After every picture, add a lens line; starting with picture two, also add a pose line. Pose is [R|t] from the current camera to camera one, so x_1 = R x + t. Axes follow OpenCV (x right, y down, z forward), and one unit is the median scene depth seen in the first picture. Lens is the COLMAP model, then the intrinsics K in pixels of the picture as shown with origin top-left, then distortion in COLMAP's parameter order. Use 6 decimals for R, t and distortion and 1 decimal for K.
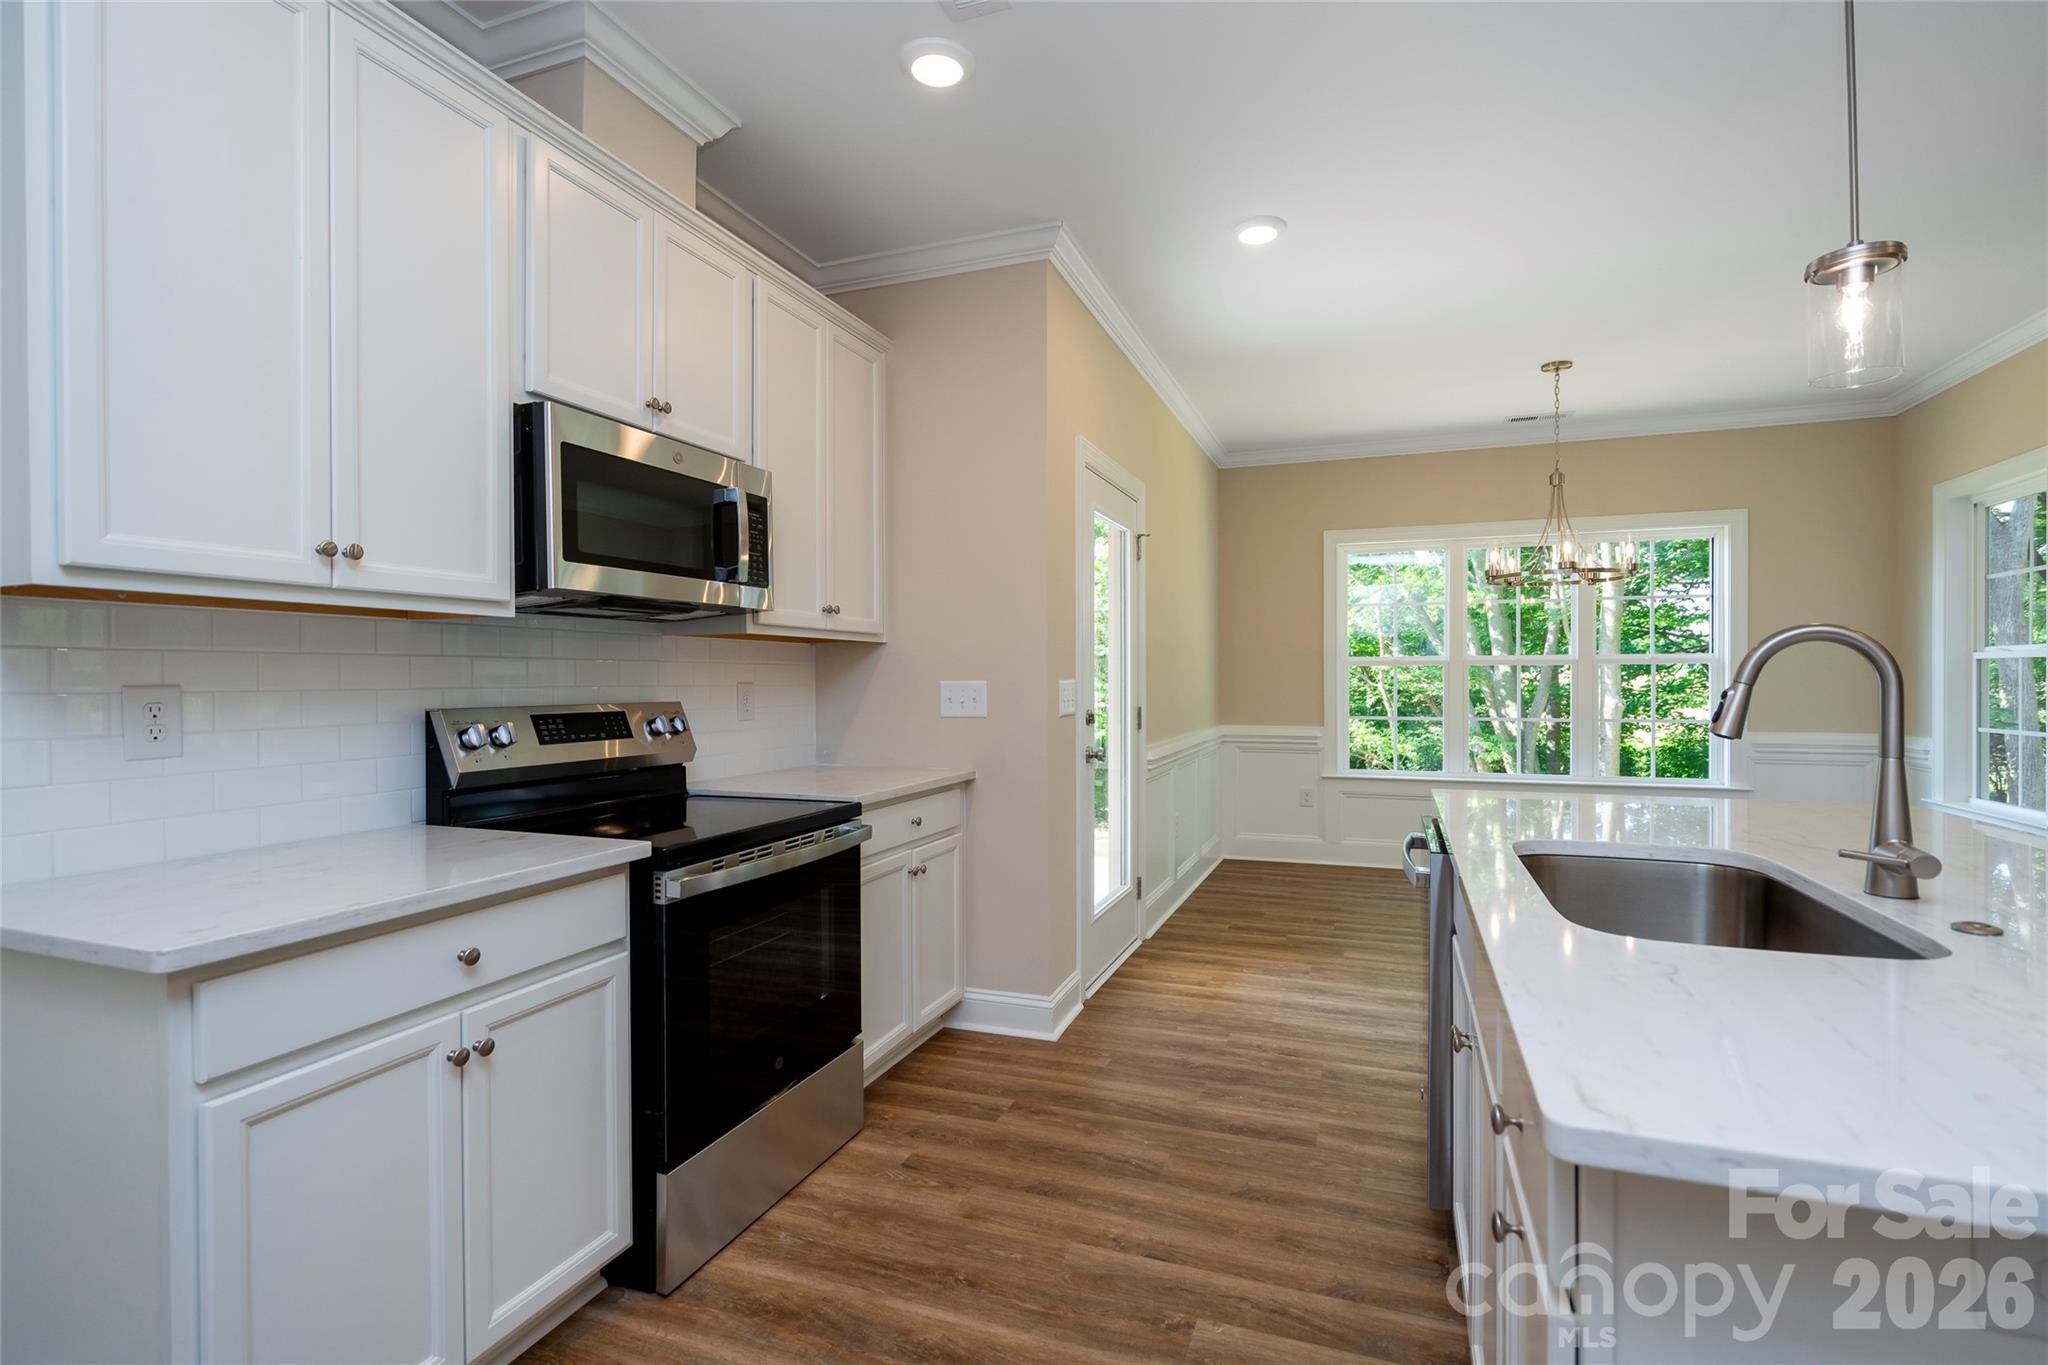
lens RADIAL K [[931.1, 0, 1028.9], [0, 931.1, 678.7], [0, 0, 1]] dist [-0.008016, 0.003932]
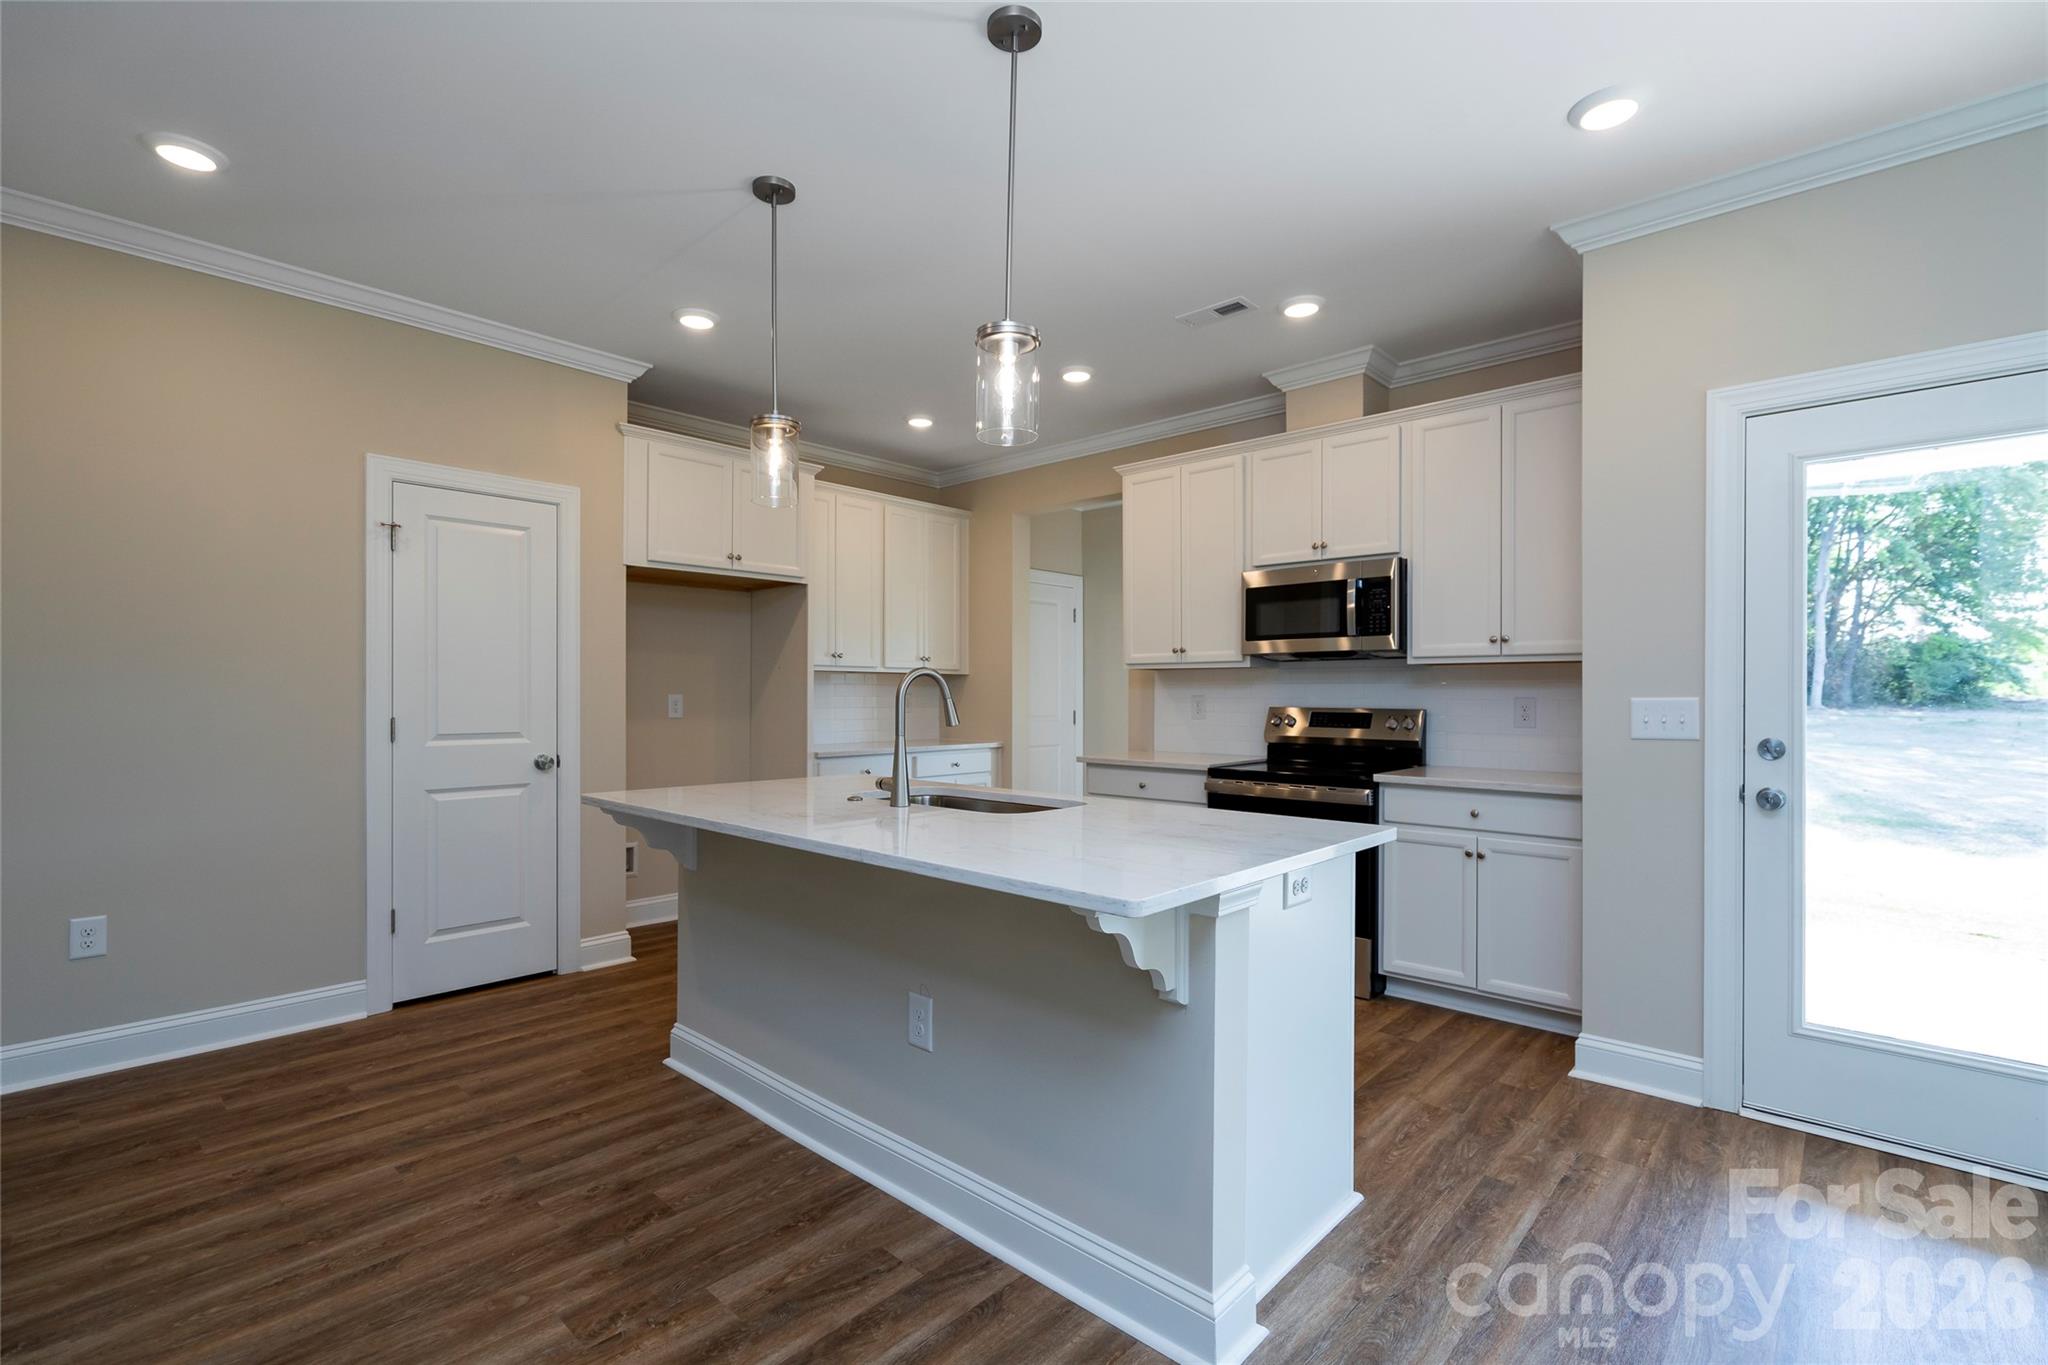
lens RADIAL K [[931.1, 0, 1015.7], [0, 931.1, 695.1], [0, 0, 1]] dist [-0.008016, 0.003932]
pose [[-0.384773, 0.005652, -0.922994, 1.193571], [0.000081, 0.999981, 0.006089, -0.006538], [0.923011, 0.002268, -0.384767, 0.891576]]
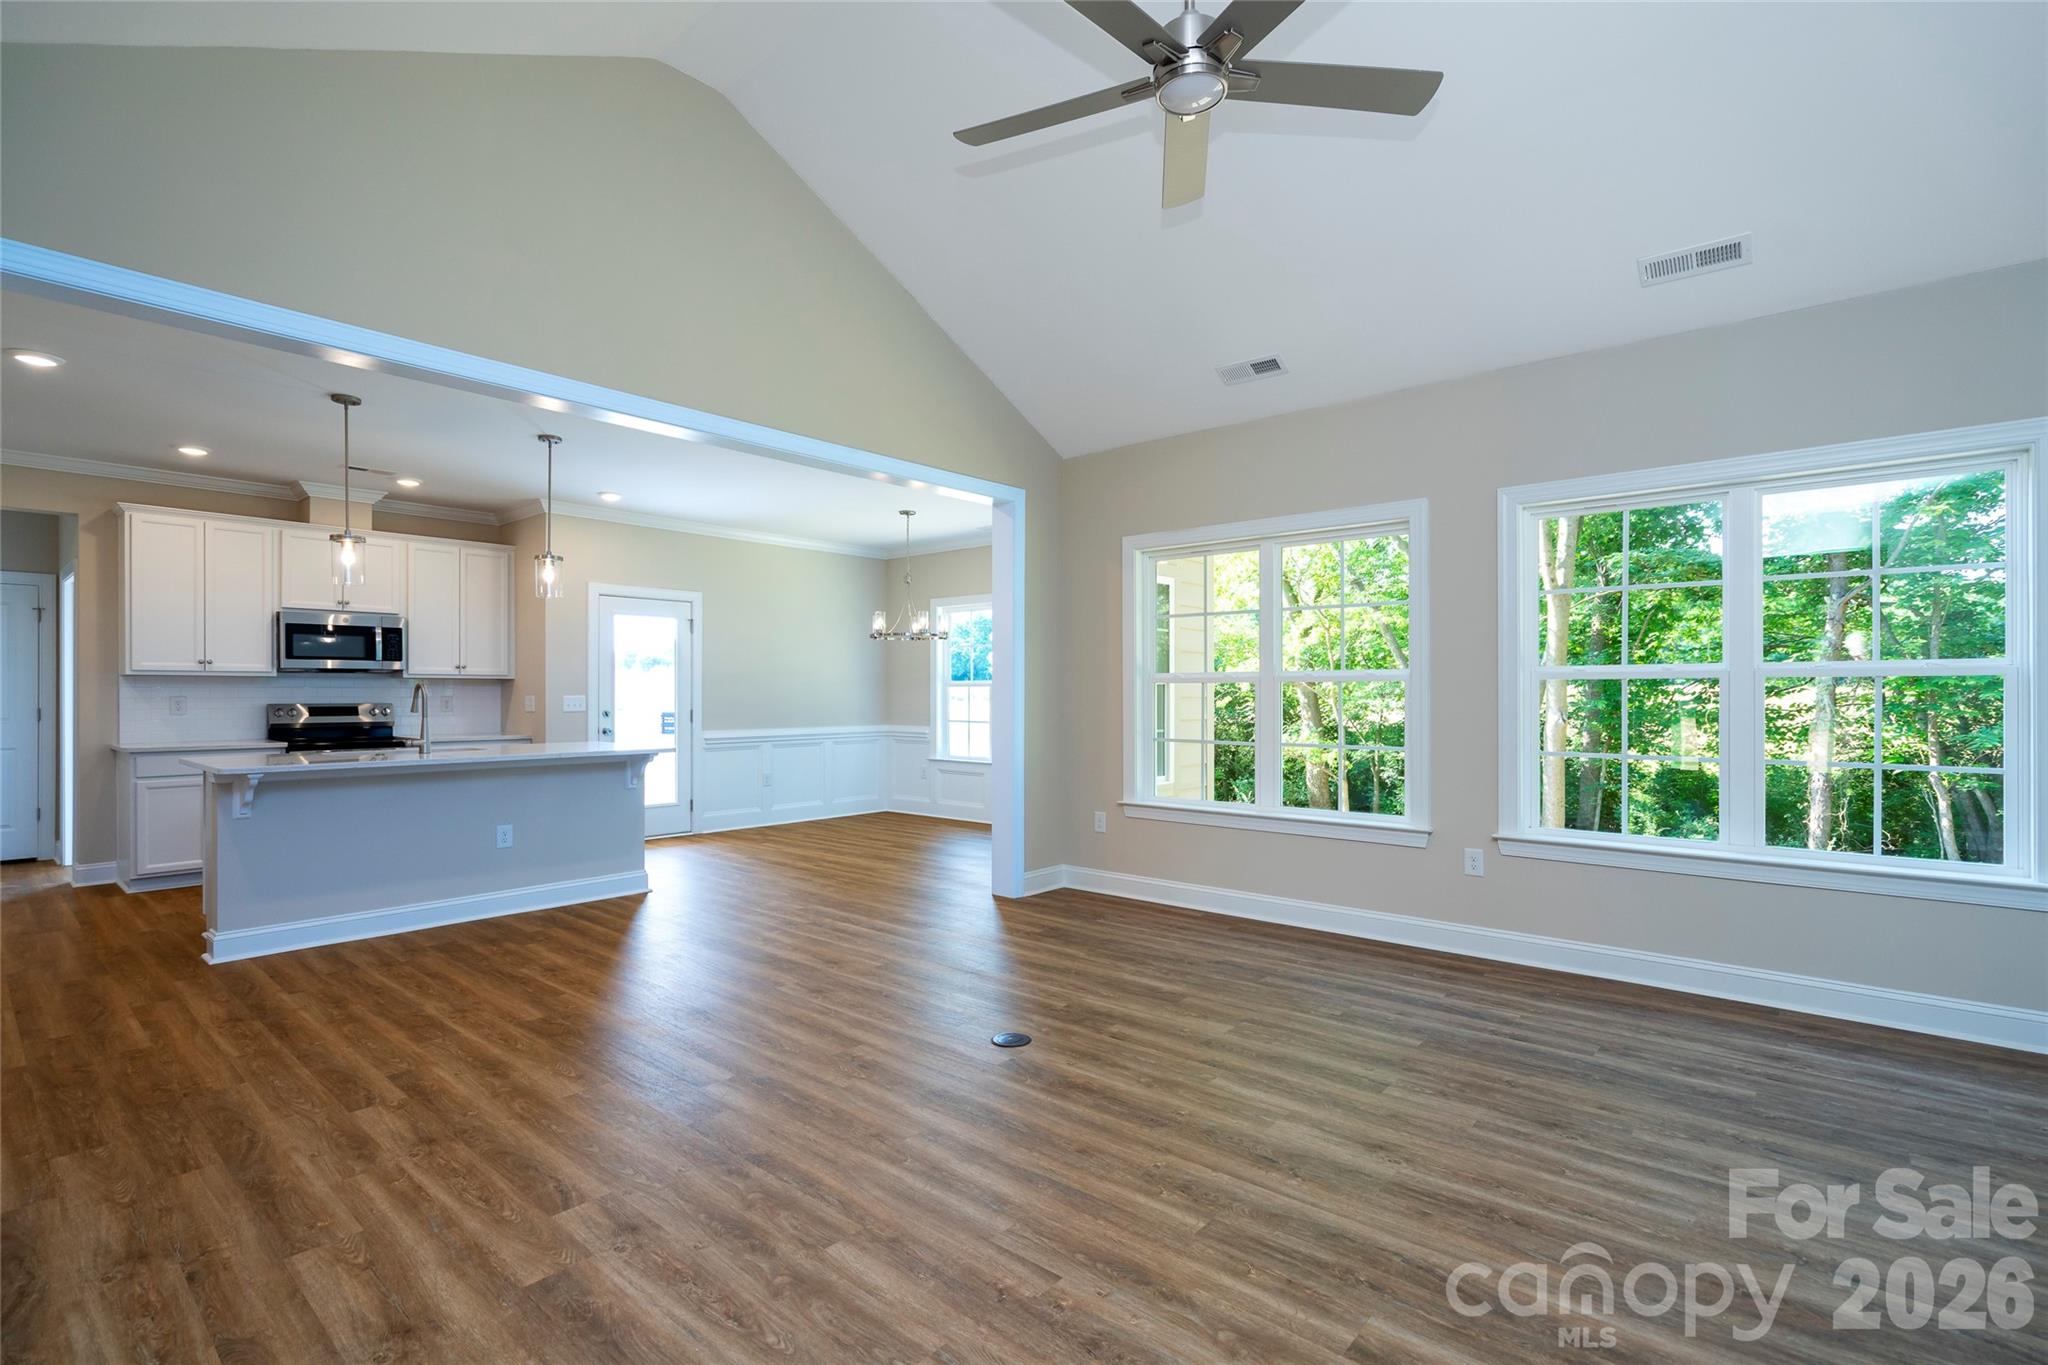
lens RADIAL K [[931.1, 0, 1035.8], [0, 931.1, 693.8], [0, 0, 1]] dist [-0.008016, 0.003932]
pose [[0.938457, 0.003034, -0.345383, 2.063659], [-0.003180, 0.999995, 0.000143, -0.008348], [0.345382, 0.000964, 0.938462, -0.769861]]
